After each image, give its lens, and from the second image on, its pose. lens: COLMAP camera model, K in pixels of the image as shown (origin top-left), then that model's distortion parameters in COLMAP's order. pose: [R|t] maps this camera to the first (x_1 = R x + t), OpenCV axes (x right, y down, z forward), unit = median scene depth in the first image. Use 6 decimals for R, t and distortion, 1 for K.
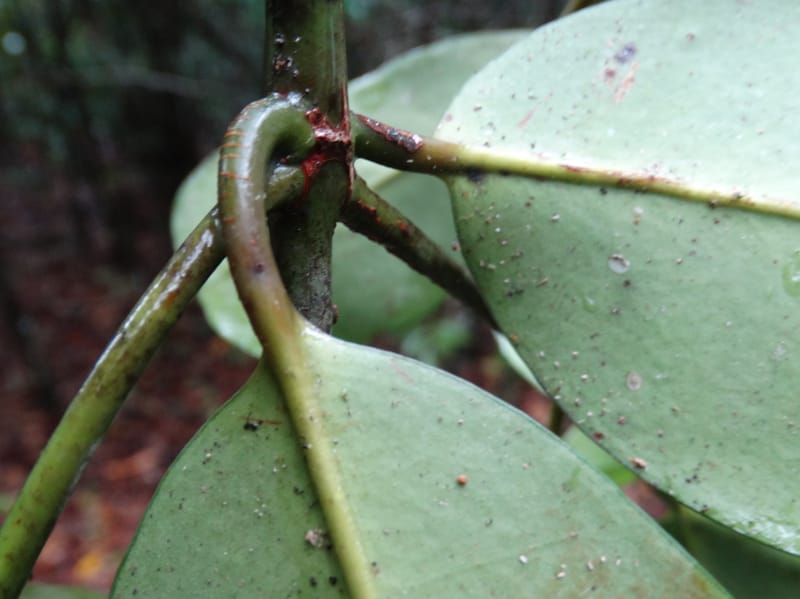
lens RADIAL K [[1043.3, 0, 400.0], [0, 1043.3, 299.5], [0, 0, 1]] dist [-0.019039, 0.017040]
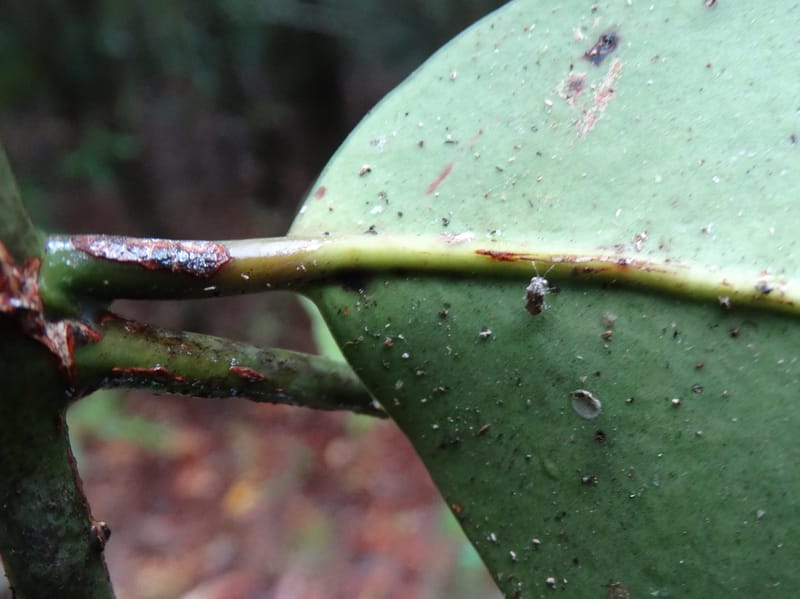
lens RADIAL K [[1043.3, 0, 400.0], [0, 1043.3, 299.5], [0, 0, 1]] dist [-0.019039, 0.017040]
pose [[0.945663, -0.074679, -0.316455, 0.304212], [0.093461, 0.994625, 0.044573, -0.132921], [0.311425, -0.071727, 0.947560, 0.383494]]
